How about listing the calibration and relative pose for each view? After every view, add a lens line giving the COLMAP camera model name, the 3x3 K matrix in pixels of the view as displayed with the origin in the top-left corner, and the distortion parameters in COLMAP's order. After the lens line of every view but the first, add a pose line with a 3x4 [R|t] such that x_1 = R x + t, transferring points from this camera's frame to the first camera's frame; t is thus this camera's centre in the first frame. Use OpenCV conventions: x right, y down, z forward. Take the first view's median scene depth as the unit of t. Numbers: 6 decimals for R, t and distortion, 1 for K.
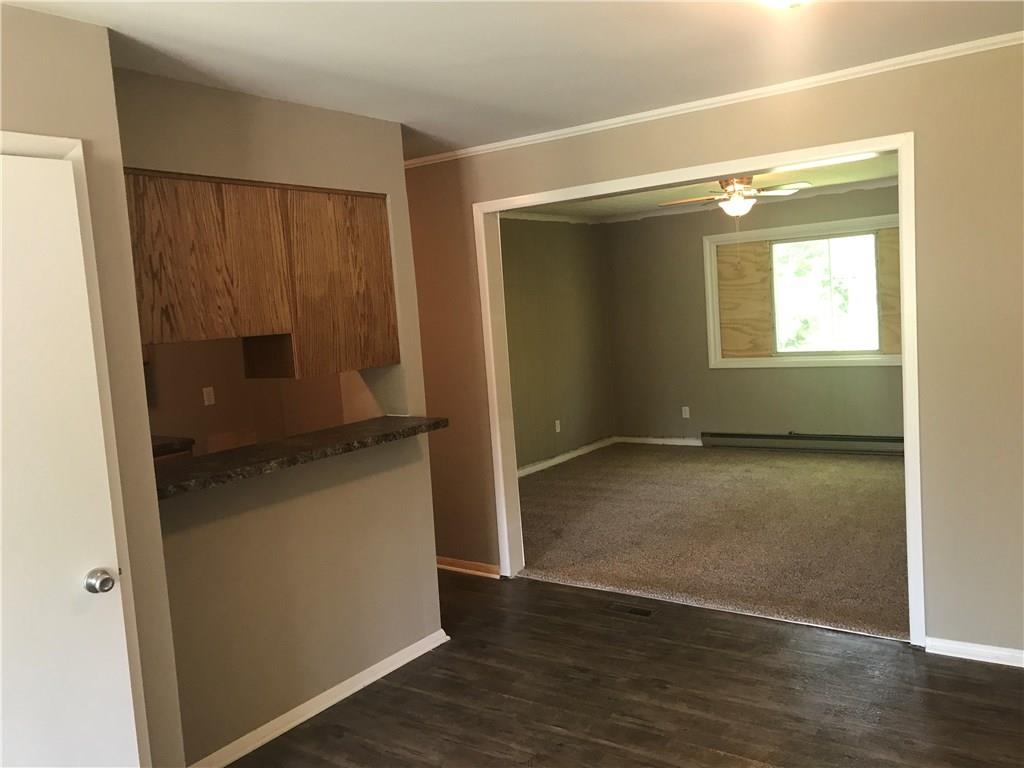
lens RADIAL K [[859.6, 0, 505.0], [0, 859.6, 383.0], [0, 0, 1]] dist [0.032598, -0.019473]
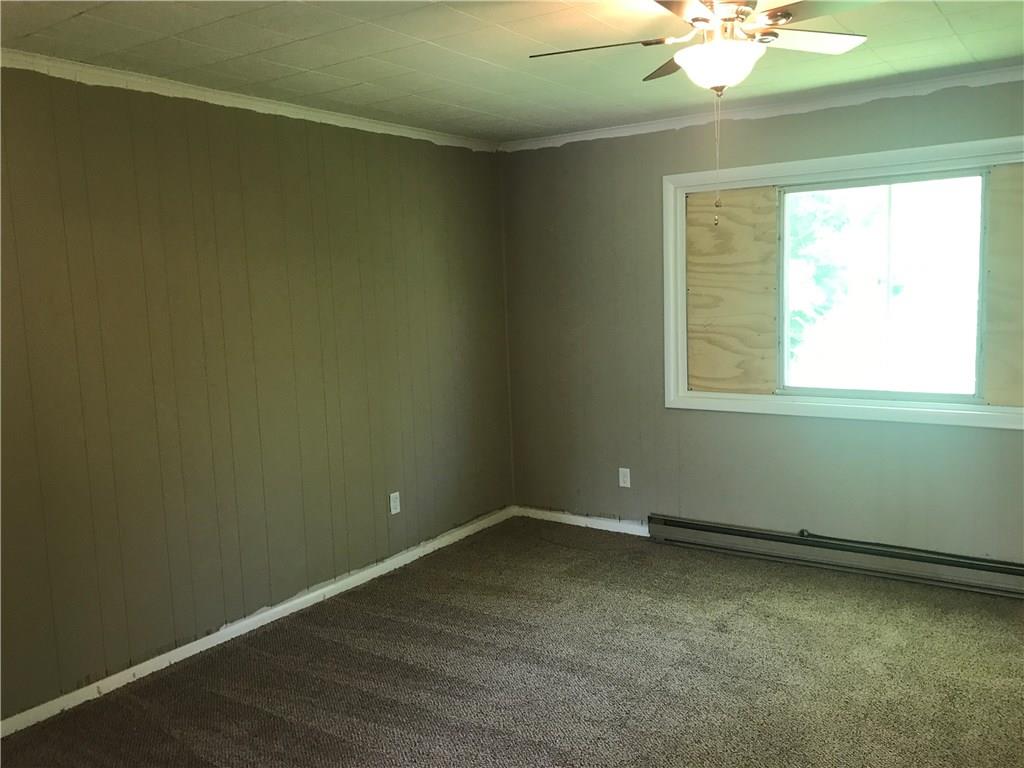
lens RADIAL K [[859.6, 0, 518.0], [0, 859.6, 385.8], [0, 0, 1]] dist [0.032598, -0.019473]
pose [[0.998997, 0.033104, 0.030137, 0.122889], [-0.034041, 0.998935, 0.031151, -0.047192], [-0.029073, -0.032146, 0.999060, 0.434933]]
